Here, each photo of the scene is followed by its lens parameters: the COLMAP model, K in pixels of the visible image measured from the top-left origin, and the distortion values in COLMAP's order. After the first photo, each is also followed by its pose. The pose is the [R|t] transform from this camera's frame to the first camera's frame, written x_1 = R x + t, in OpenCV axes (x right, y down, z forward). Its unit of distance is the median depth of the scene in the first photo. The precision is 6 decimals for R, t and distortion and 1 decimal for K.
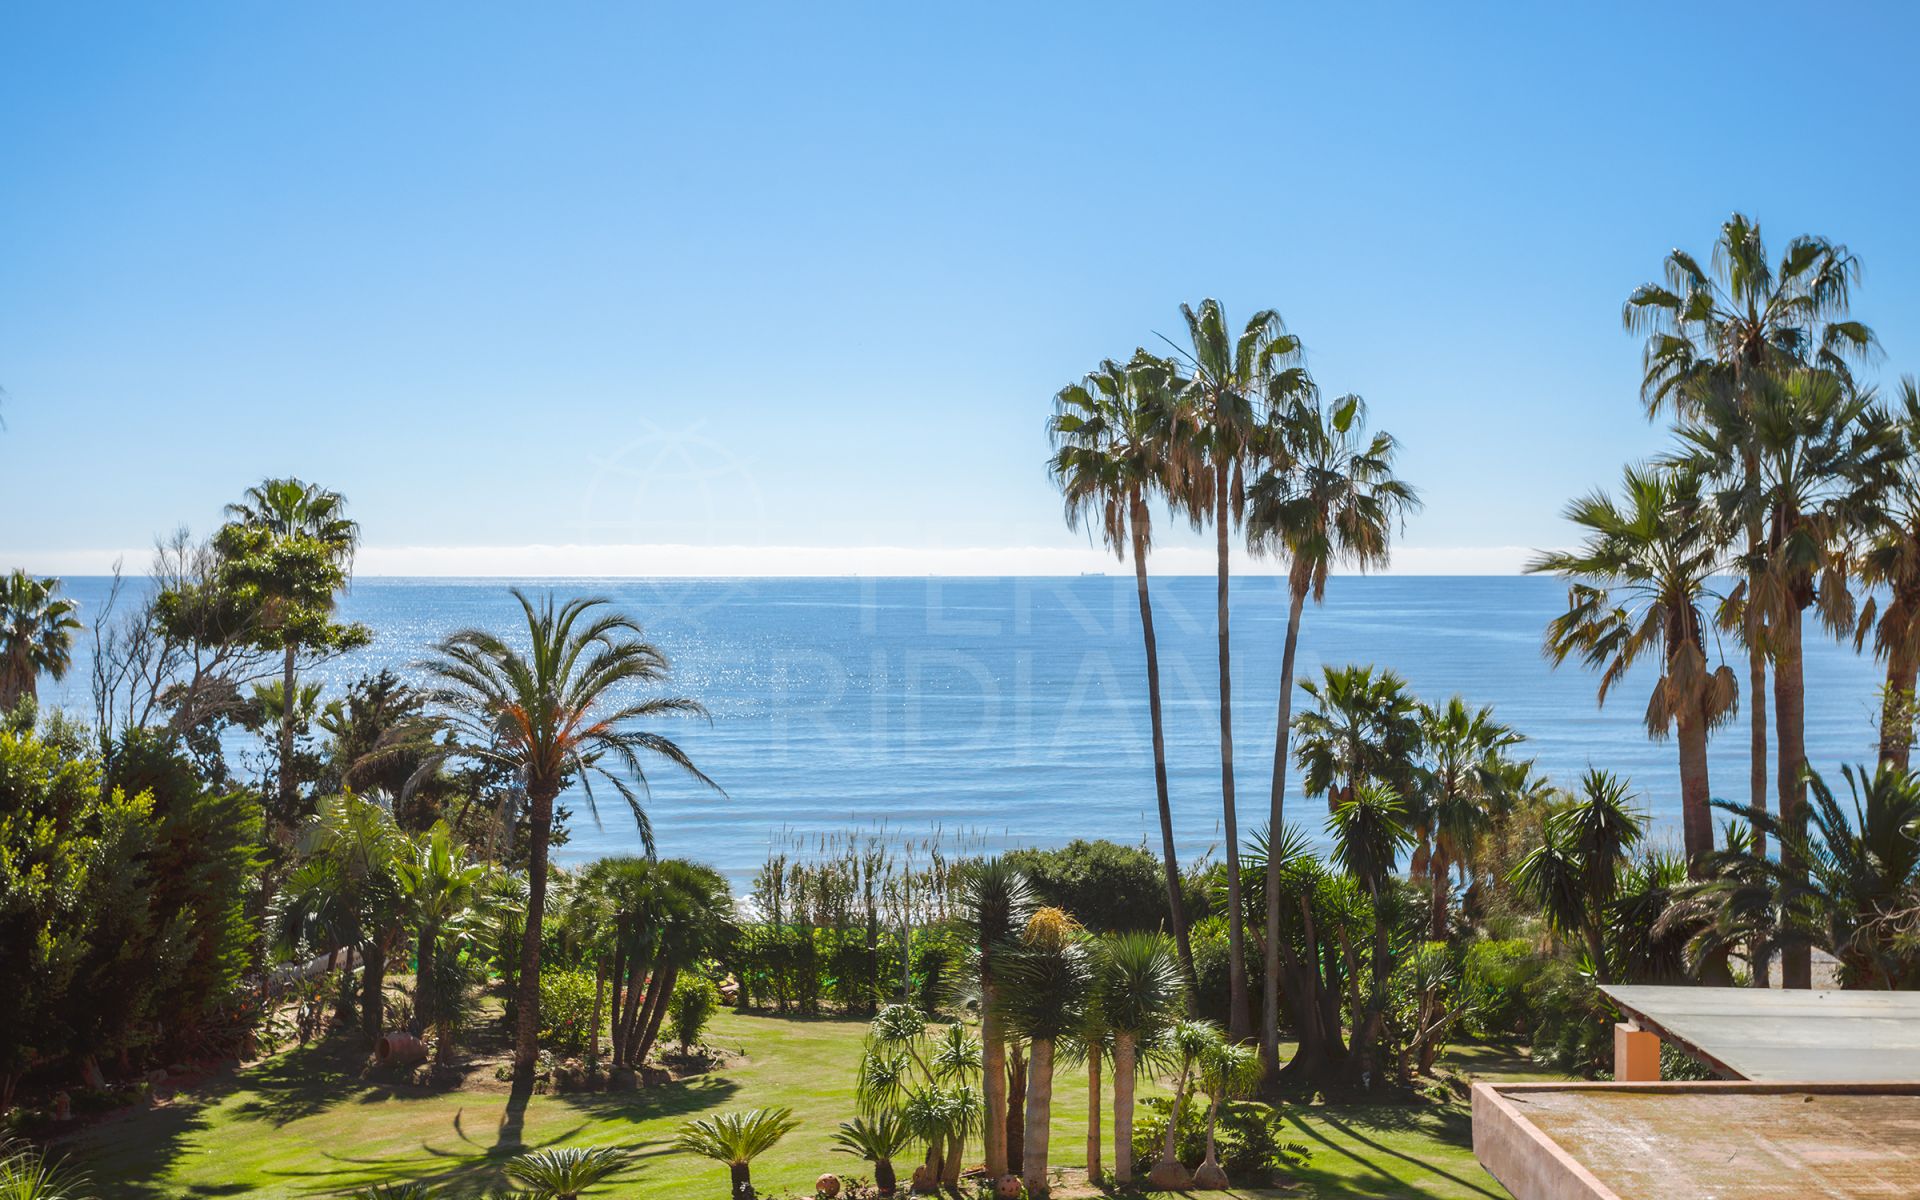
lens RADIAL K [[2185.4, 0, 950.2], [0, 2185.4, 593.0], [0, 0, 1]] dist [0.018762, -0.029799]
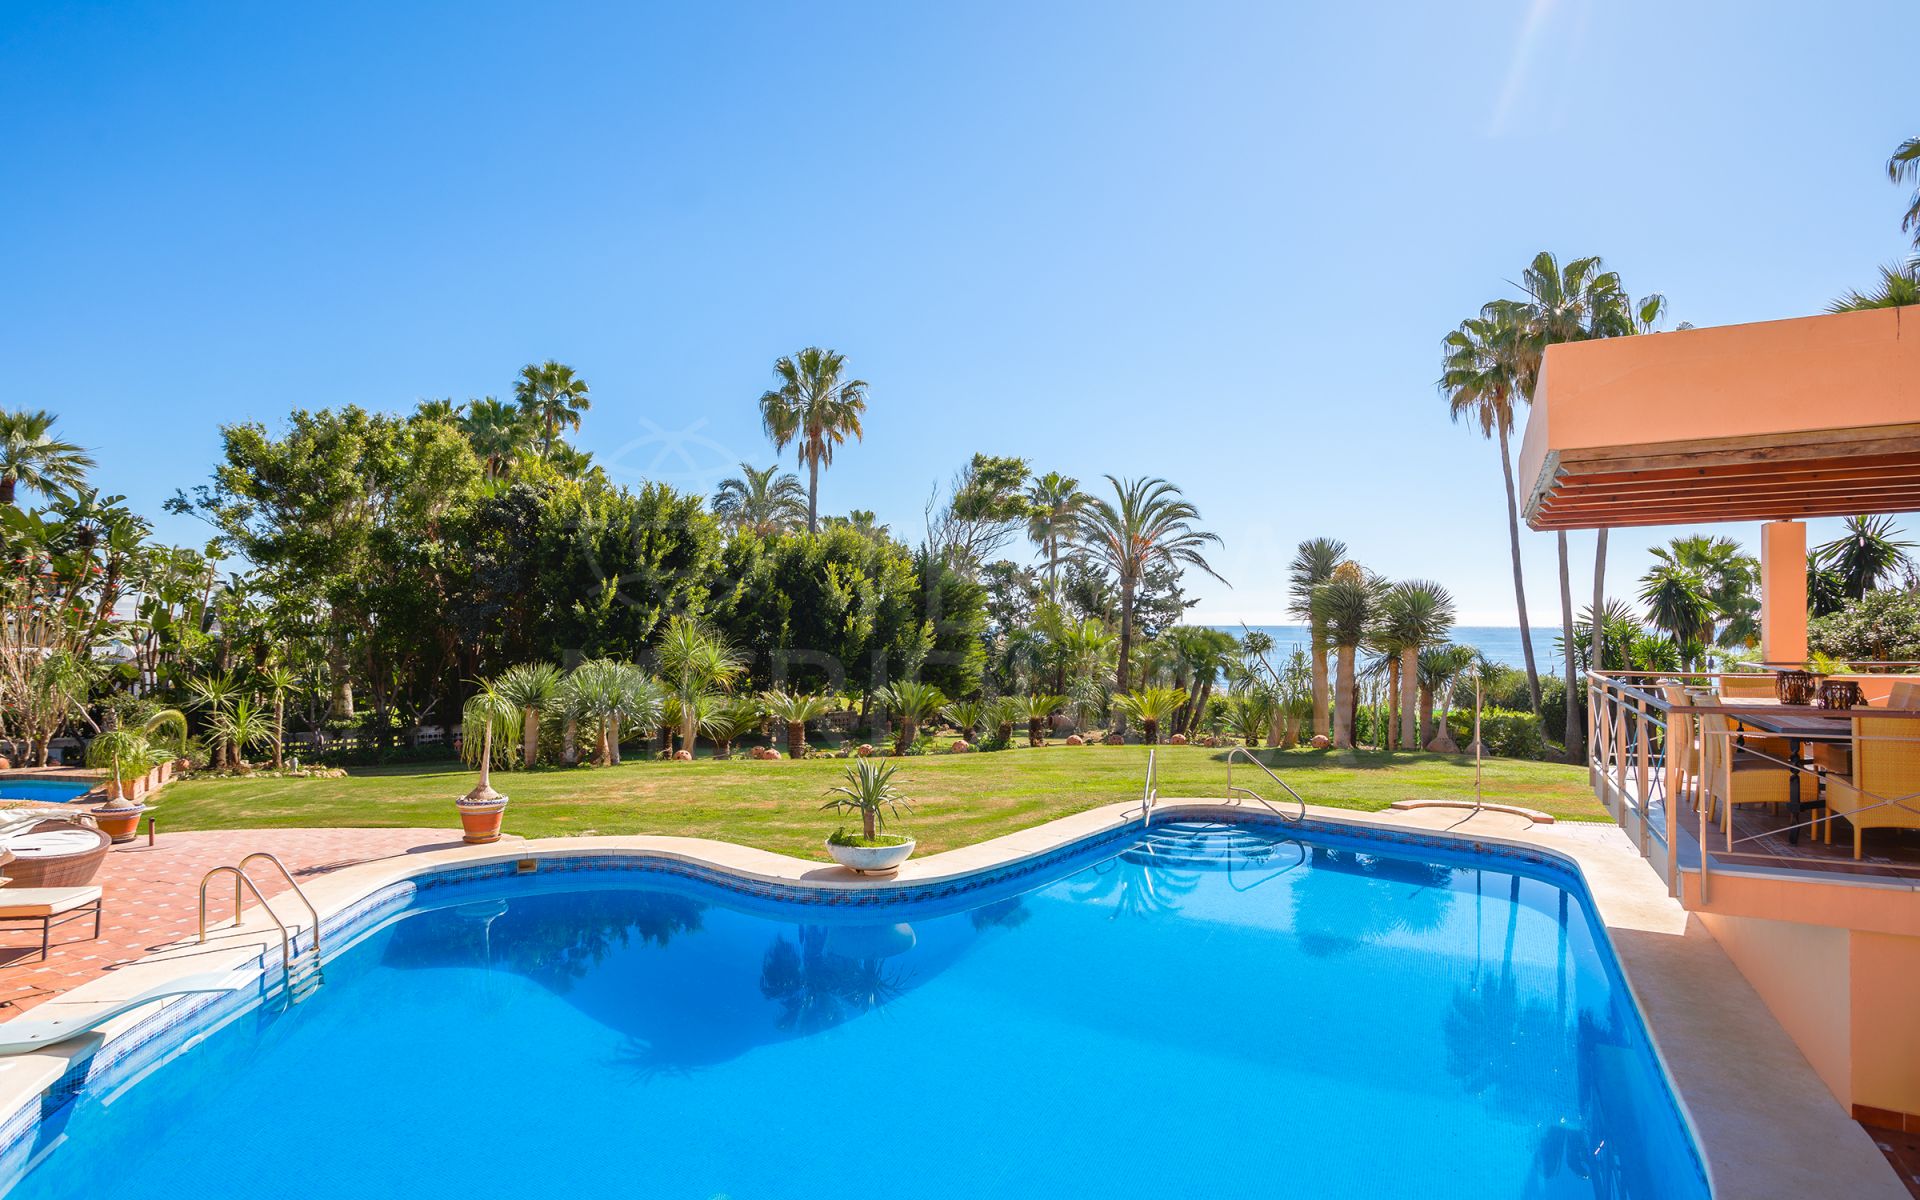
lens RADIAL K [[1026.4, 0, 945.4], [0, 1026.4, 619.2], [0, 0, 1]] dist [0.000867, -0.000083]
pose [[0.869788, -0.001046, -0.493425, 0.128027], [-0.012242, 0.999644, -0.023698, 0.171451], [0.493274, 0.026653, 0.869466, 0.209843]]
